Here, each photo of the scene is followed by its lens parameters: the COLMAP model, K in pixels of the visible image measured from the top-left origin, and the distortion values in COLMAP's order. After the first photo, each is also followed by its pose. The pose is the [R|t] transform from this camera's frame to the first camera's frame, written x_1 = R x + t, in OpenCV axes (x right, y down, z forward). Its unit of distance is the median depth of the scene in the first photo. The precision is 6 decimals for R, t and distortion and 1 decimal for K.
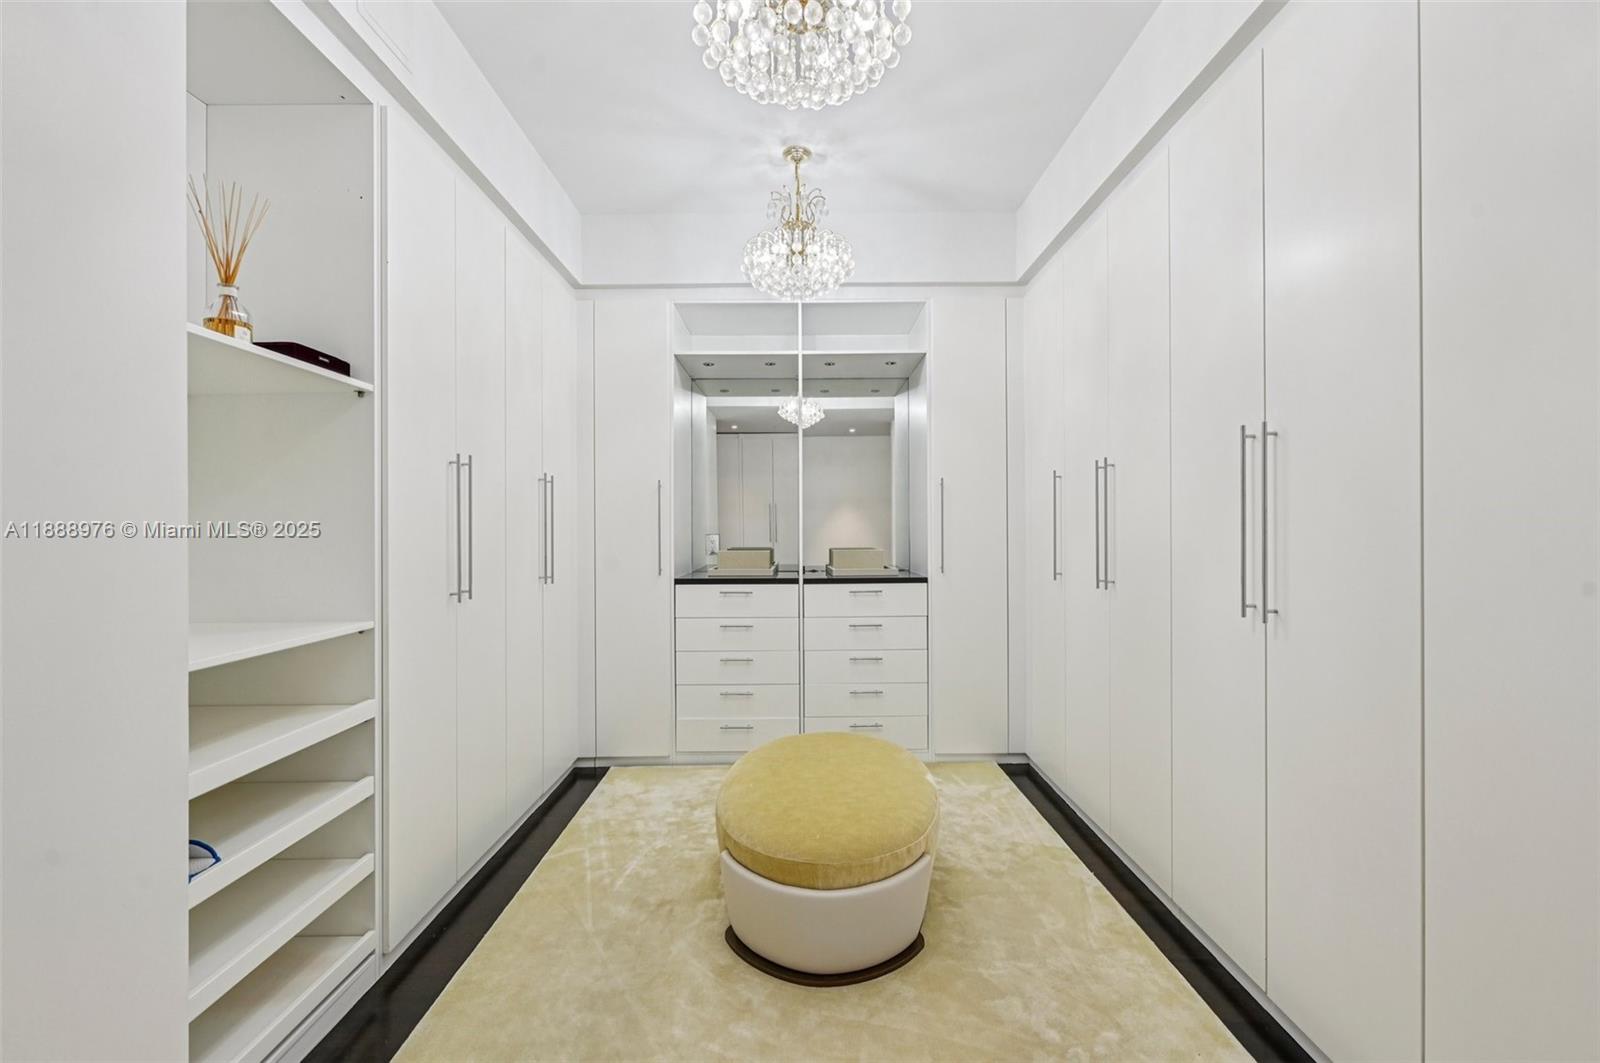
lens RADIAL K [[682.5, 0, 800.6], [0, 682.5, 531.4], [0, 0, 1]] dist [0.002836, -0.000037]
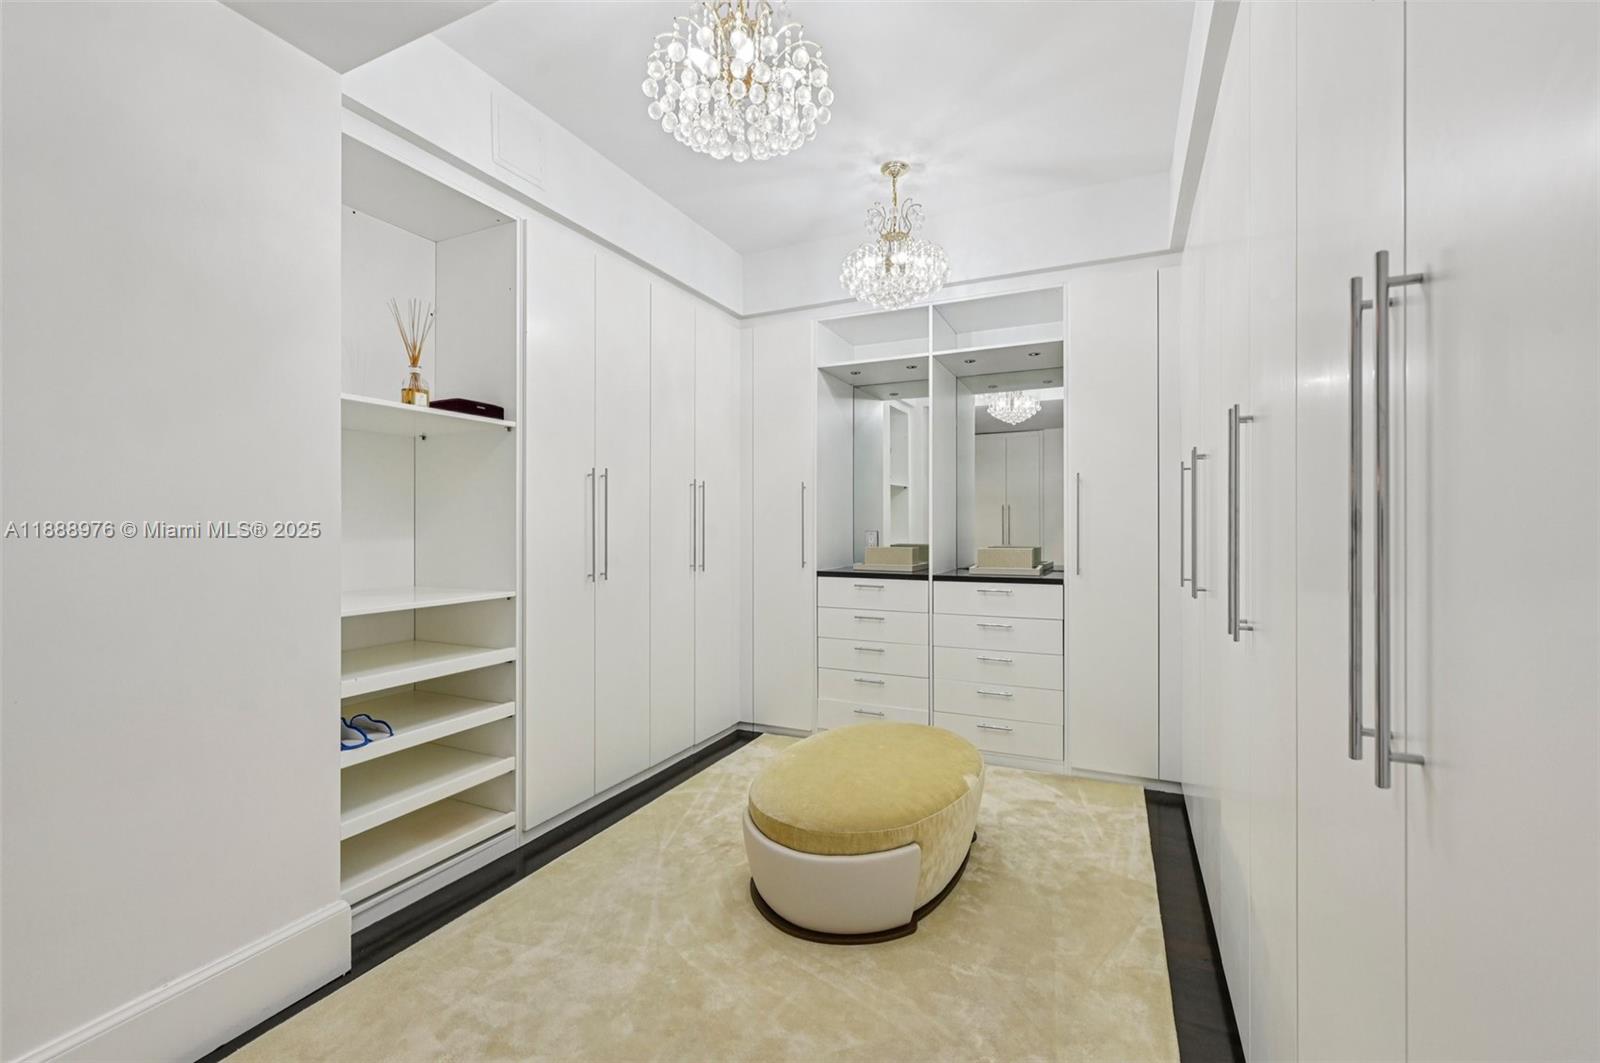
lens RADIAL K [[673.5, 0, 800.7], [0, 673.5, 529.6], [0, 0, 1]] dist [-0.003908, -0.000225]
pose [[0.901337, 0.007051, -0.433062, 0.290877], [-0.005939, 0.999975, 0.003922, -0.002184], [0.433078, -0.000963, 0.901356, 0.007627]]
